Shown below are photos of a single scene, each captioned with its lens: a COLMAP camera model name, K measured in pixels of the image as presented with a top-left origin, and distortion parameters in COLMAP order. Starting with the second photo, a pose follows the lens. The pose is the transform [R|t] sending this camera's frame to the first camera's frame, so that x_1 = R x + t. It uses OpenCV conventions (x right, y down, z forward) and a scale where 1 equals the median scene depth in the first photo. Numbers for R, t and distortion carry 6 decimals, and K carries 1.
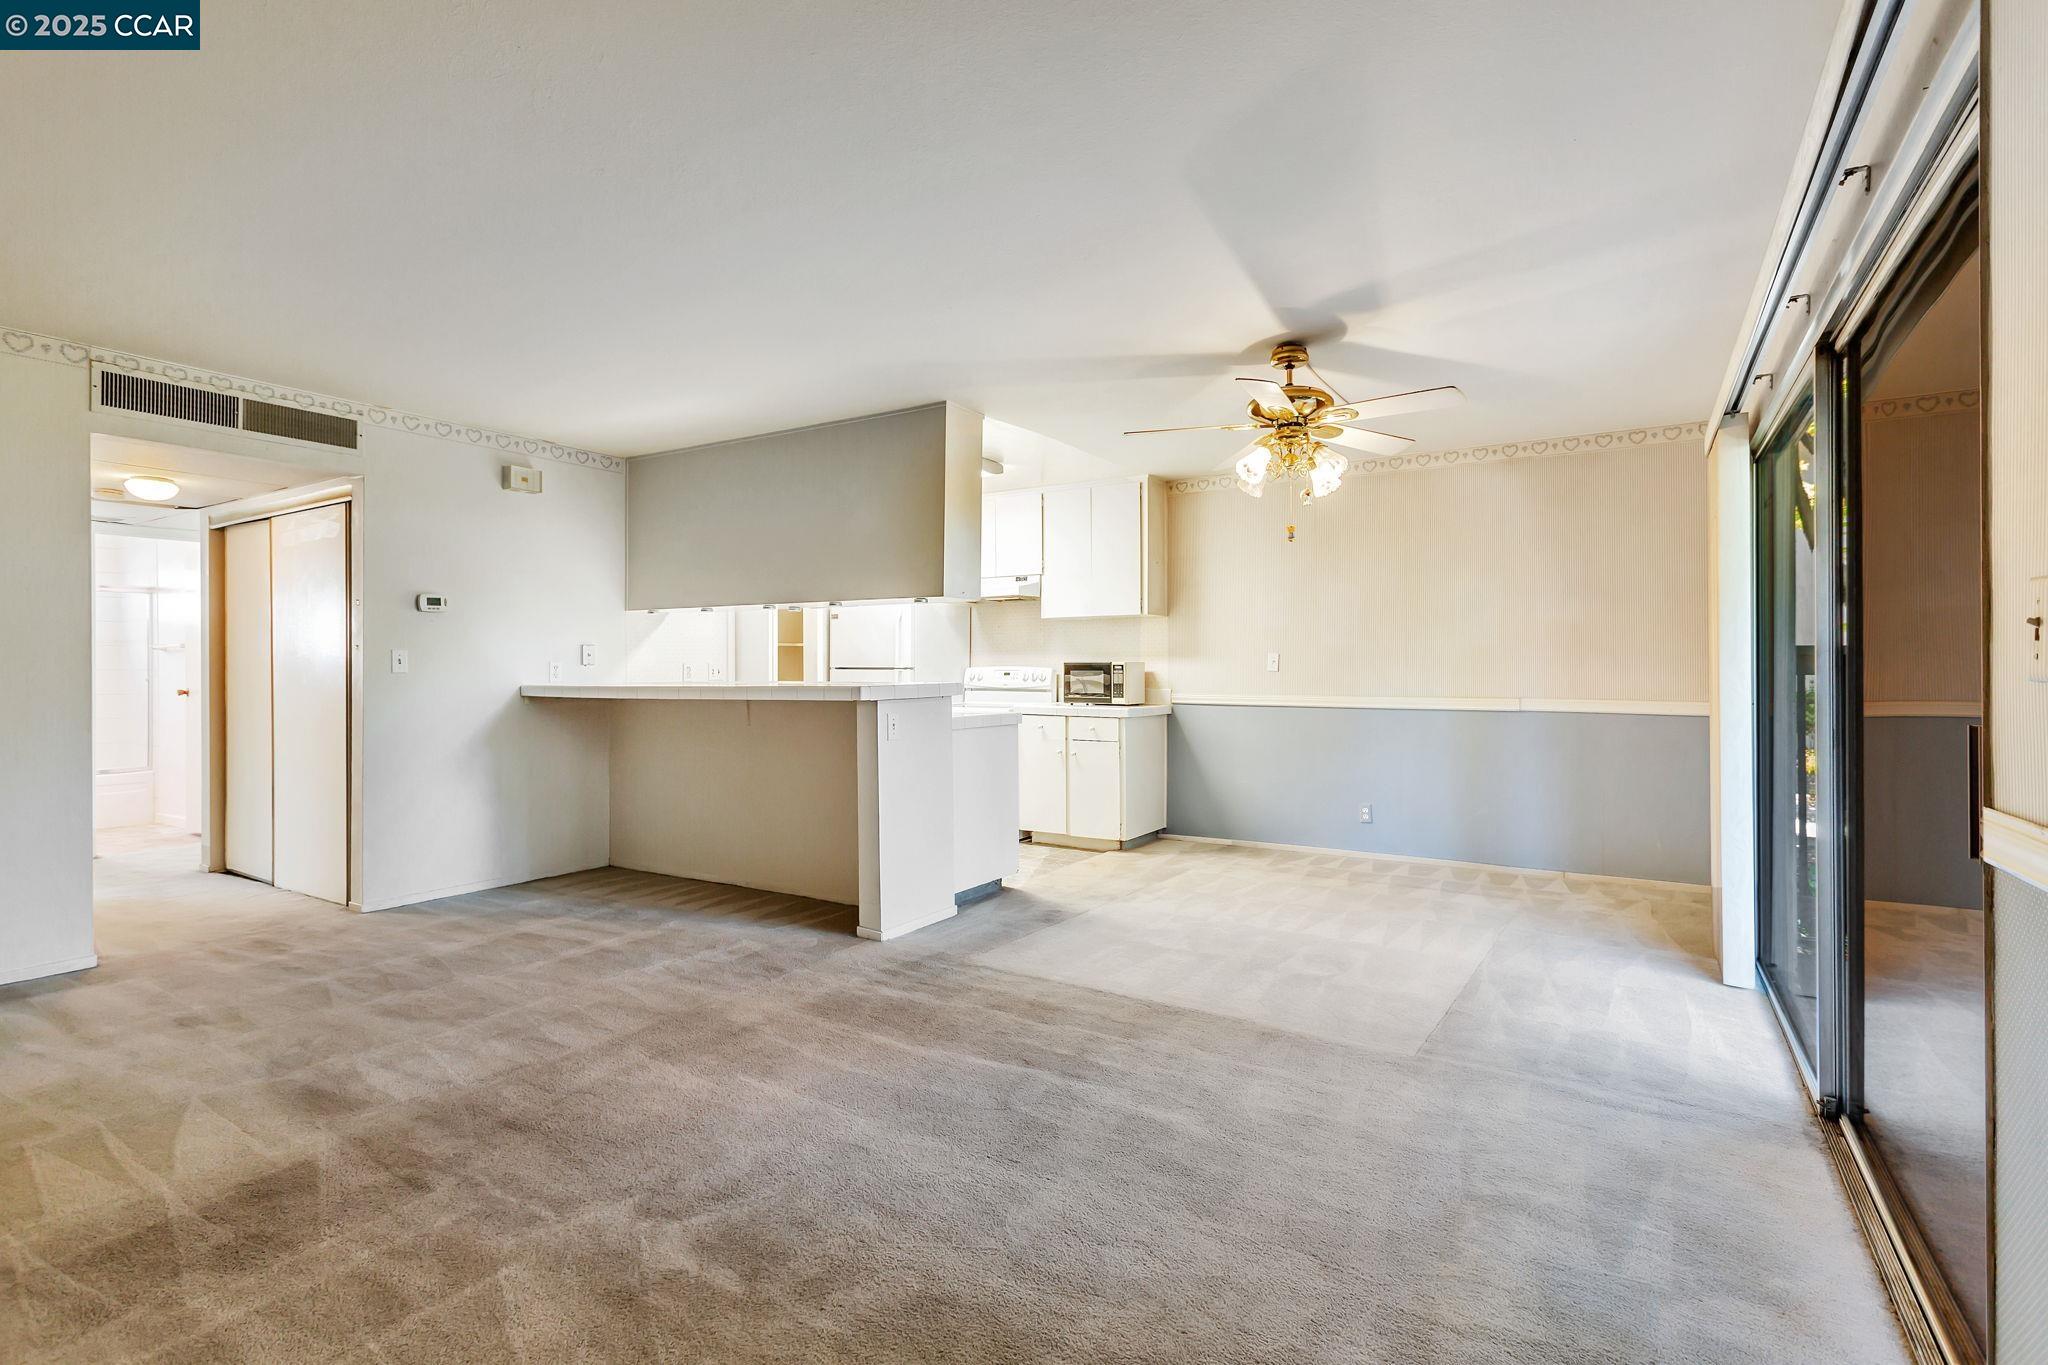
lens RADIAL K [[962.2, 0, 1022.8], [0, 962.2, 665.9], [0, 0, 1]] dist [0.000707, 0.000285]
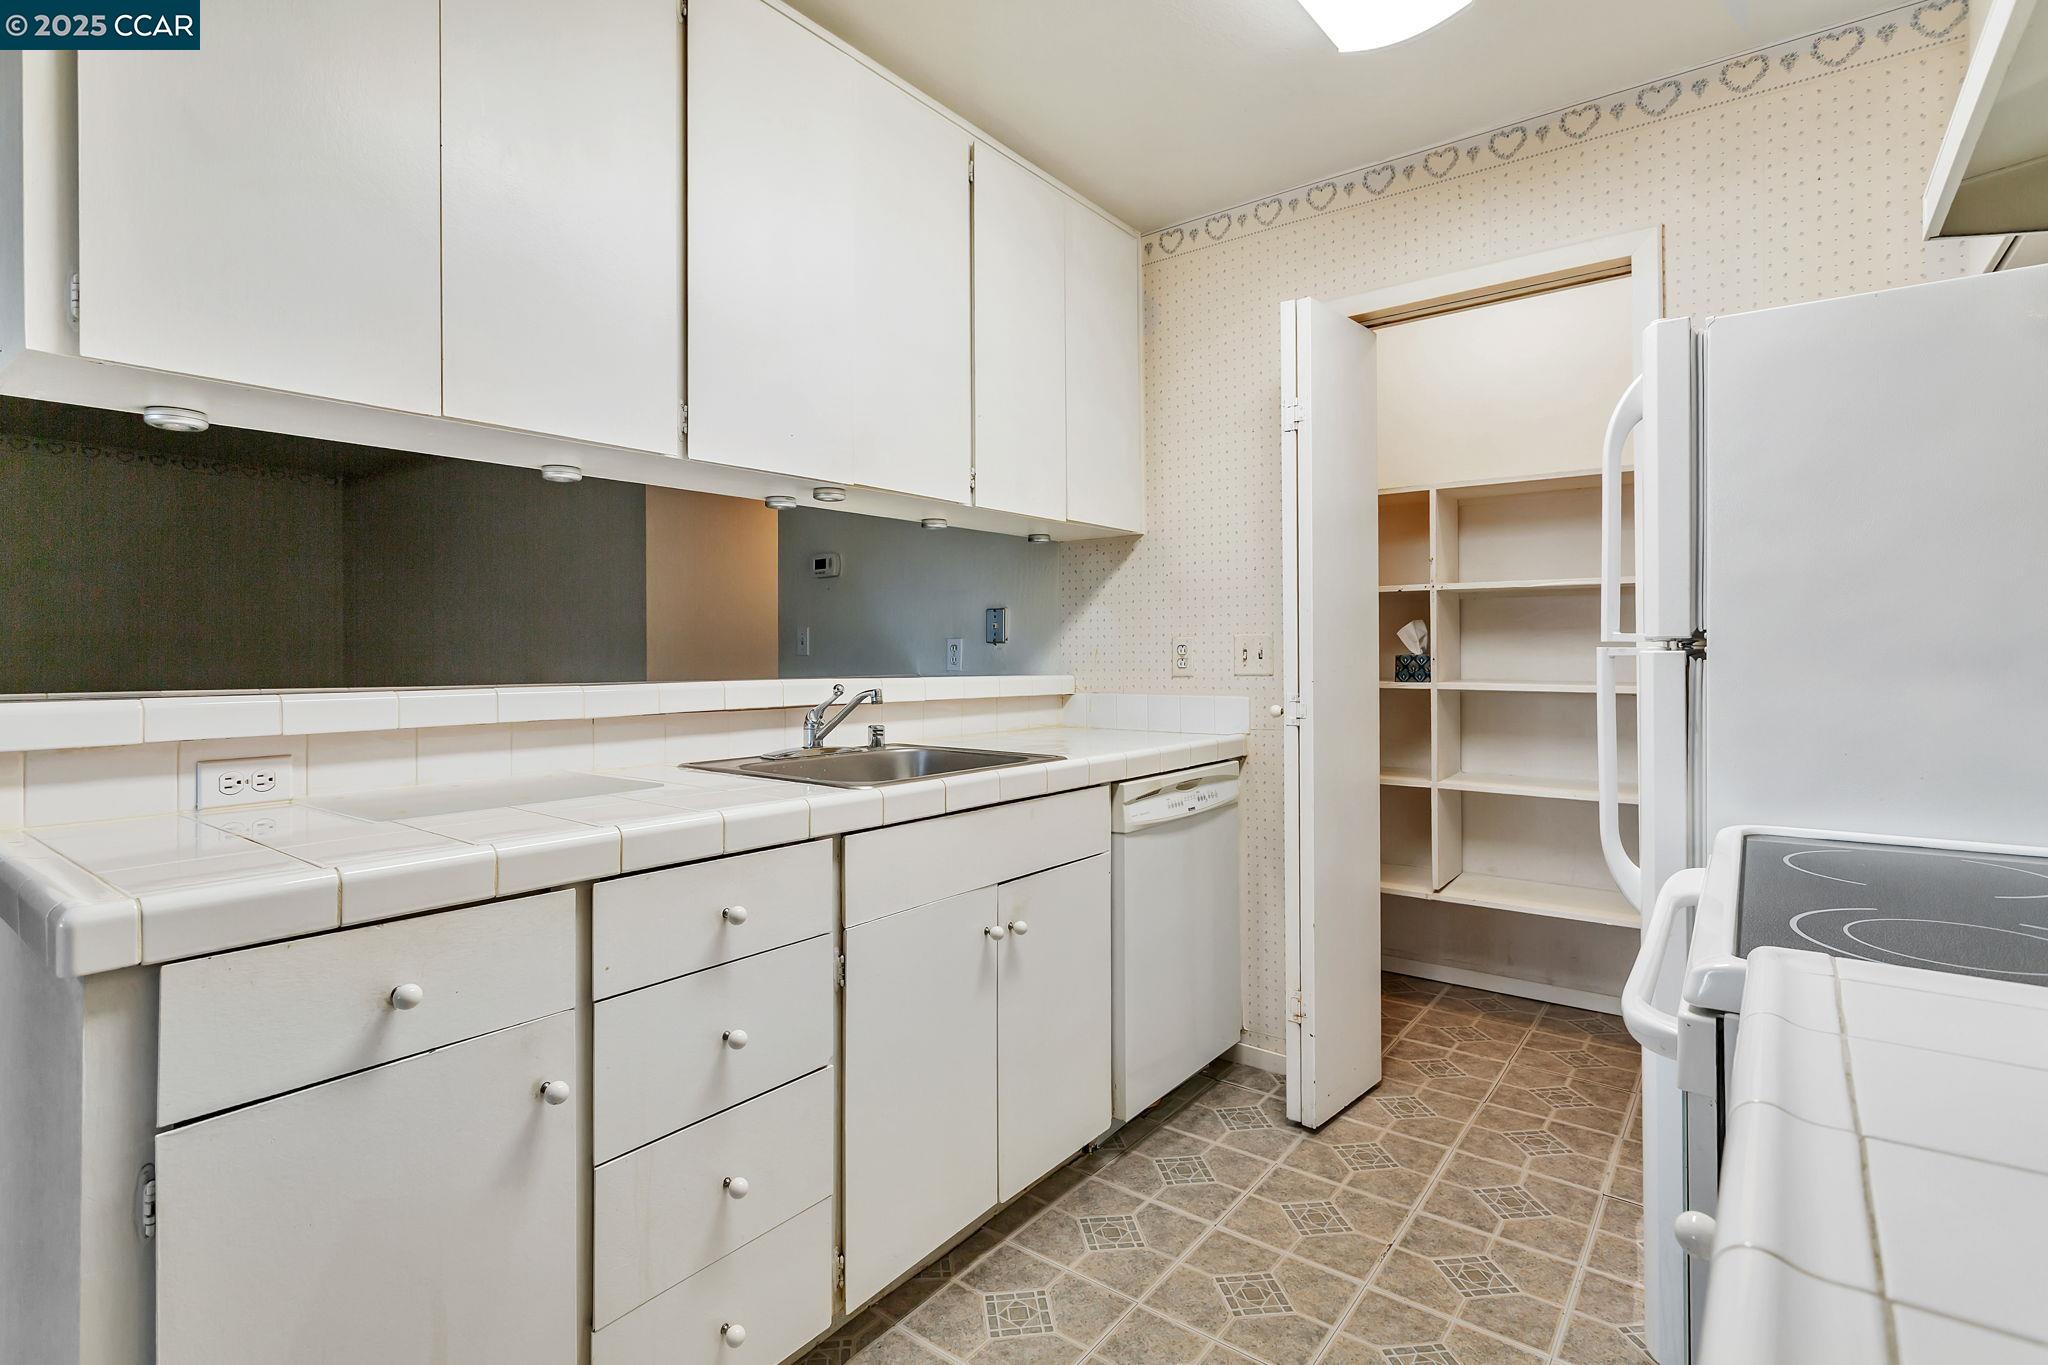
lens RADIAL K [[968.2, 0, 1029.3], [0, 968.2, 646.5], [0, 0, 1]] dist [-0.000674, -0.000219]
pose [[-0.086116, -0.004096, -0.996277, 0.120041], [0.006435, 0.999968, -0.004668, 0.003576], [0.996264, -0.006813, -0.086087, 0.944783]]
